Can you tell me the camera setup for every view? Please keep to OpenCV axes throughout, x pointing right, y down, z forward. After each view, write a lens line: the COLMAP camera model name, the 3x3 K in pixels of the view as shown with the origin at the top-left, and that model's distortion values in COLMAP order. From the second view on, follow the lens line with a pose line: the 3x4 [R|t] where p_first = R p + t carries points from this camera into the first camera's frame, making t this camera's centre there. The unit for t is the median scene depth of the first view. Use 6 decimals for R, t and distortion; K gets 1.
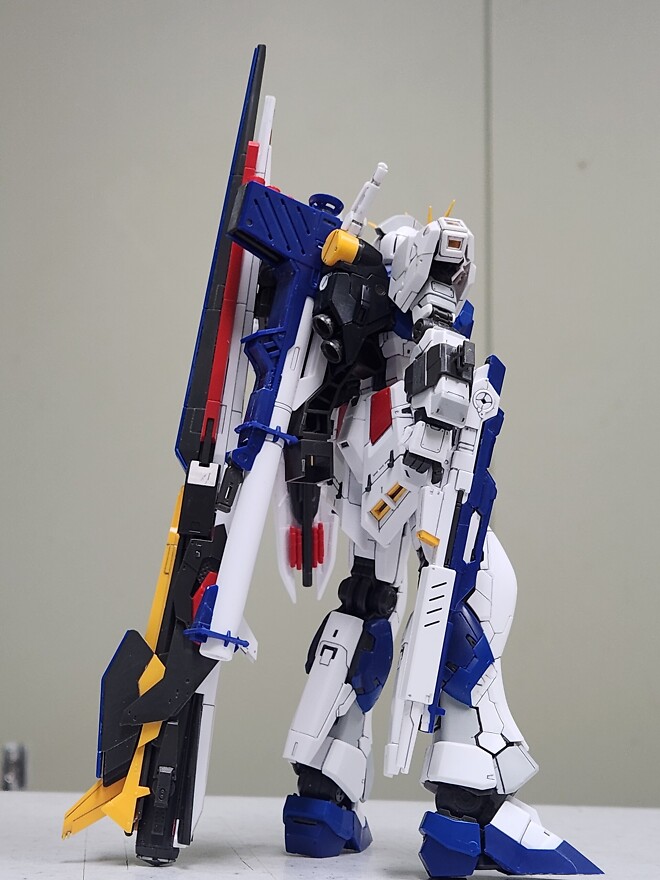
lens RADIAL K [[1628.9, 0, 330.0], [0, 1628.9, 440.0], [0, 0, 1]] dist [0.227217, -2.032029]
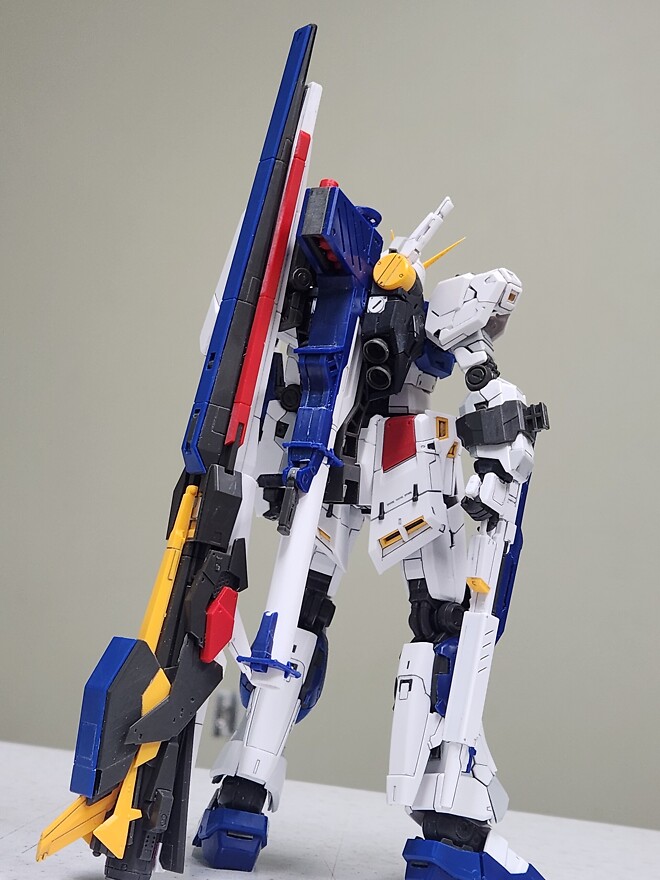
lens RADIAL K [[1628.9, 0, 330.0], [0, 1628.9, 440.0], [0, 0, 1]] dist [0.227217, -2.032029]
pose [[0.810277, 0.115310, 0.574591, -0.588711], [-0.176120, 0.983042, 0.051081, -0.062902], [-0.558957, -0.142587, 0.816845, 0.206584]]
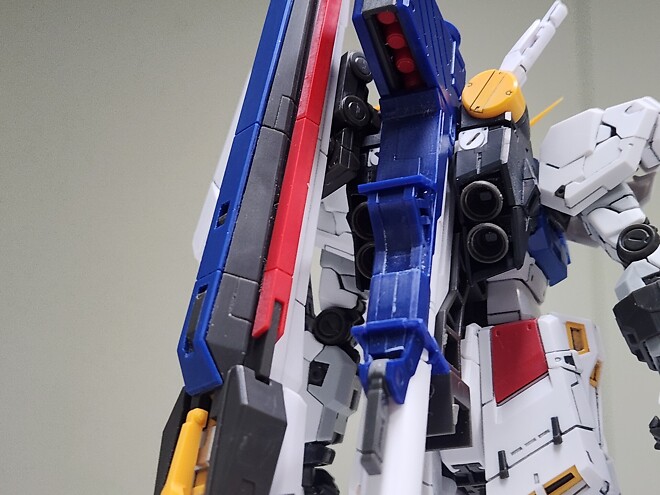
lens RADIAL K [[1221.7, 0, 330.0], [0, 1221.7, 247.5], [0, 0, 1]] dist [0.227217, -2.032029]
pose [[0.773877, 0.258551, 0.578157, -0.317689], [-0.129429, 0.958173, -0.255250, 0.075347], [-0.619970, 0.122702, 0.774972, 0.678719]]
